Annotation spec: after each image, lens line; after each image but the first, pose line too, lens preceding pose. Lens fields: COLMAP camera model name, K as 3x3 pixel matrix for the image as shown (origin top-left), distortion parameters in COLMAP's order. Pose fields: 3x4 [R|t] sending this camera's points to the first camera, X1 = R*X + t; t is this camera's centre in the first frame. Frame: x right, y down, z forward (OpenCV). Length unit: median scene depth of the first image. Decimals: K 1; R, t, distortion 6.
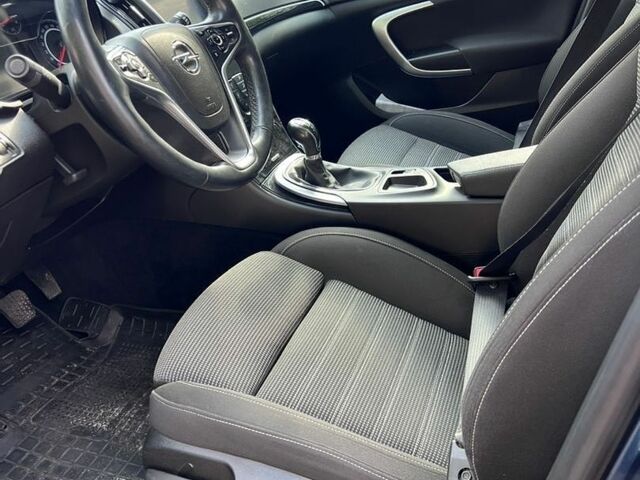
lens RADIAL K [[643.0, 0, 320.0], [0, 643.0, 240.0], [0, 0, 1]] dist [0.136229, -0.266234]
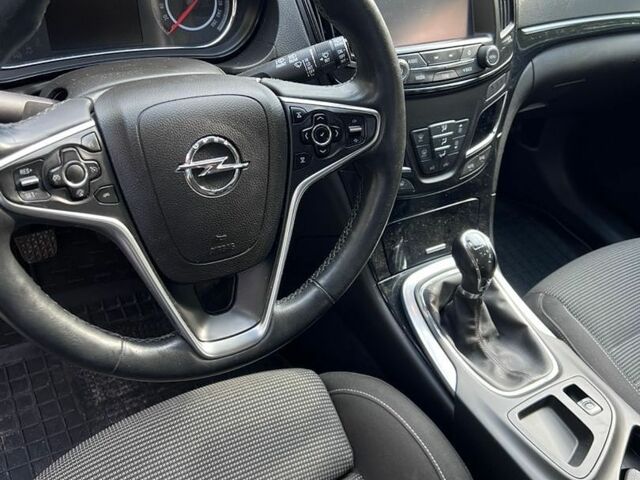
lens RADIAL K [[643.4, 0, 316.2], [0, 643.4, 243.3], [0, 0, 1]] dist [0.144153, -0.274374]
pose [[0.737759, 0.579298, -0.346592, 0.085437], [-0.470682, 0.809461, 0.351044, -0.378244], [0.483912, -0.095851, 0.869852, 0.420440]]
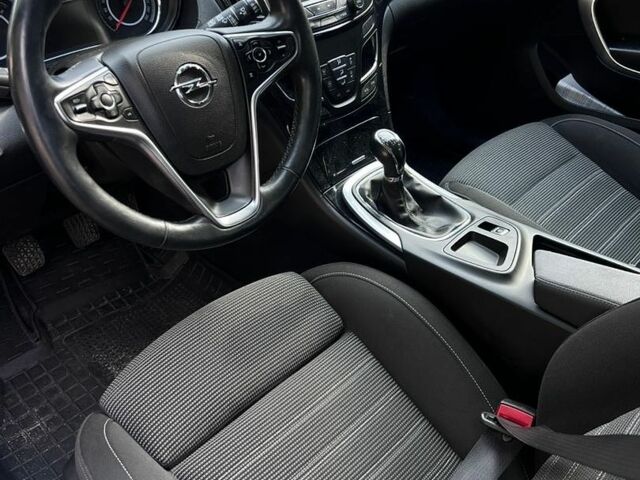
lens RADIAL K [[643.0, 0, 320.0], [0, 643.0, 240.0], [0, 0, 1]] dist [0.136229, -0.266234]
pose [[0.904138, 0.332571, -0.268202, 0.182872], [-0.269230, 0.930930, 0.246749, -0.274789], [0.331738, -0.150887, 0.931226, 0.197911]]
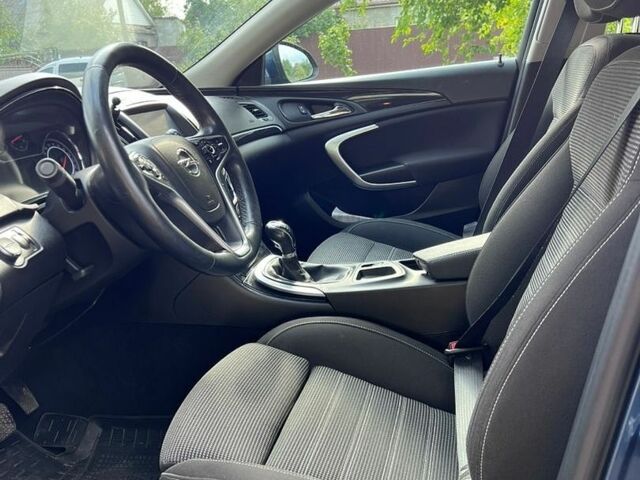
lens RADIAL K [[643.0, 0, 320.0], [0, 643.0, 240.0], [0, 0, 1]] dist [0.136229, -0.266234]
pose [[0.994122, -0.045541, 0.098224, -0.075097], [0.064205, 0.978468, -0.196157, 0.071893], [-0.087176, 0.201311, 0.975640, -0.077522]]
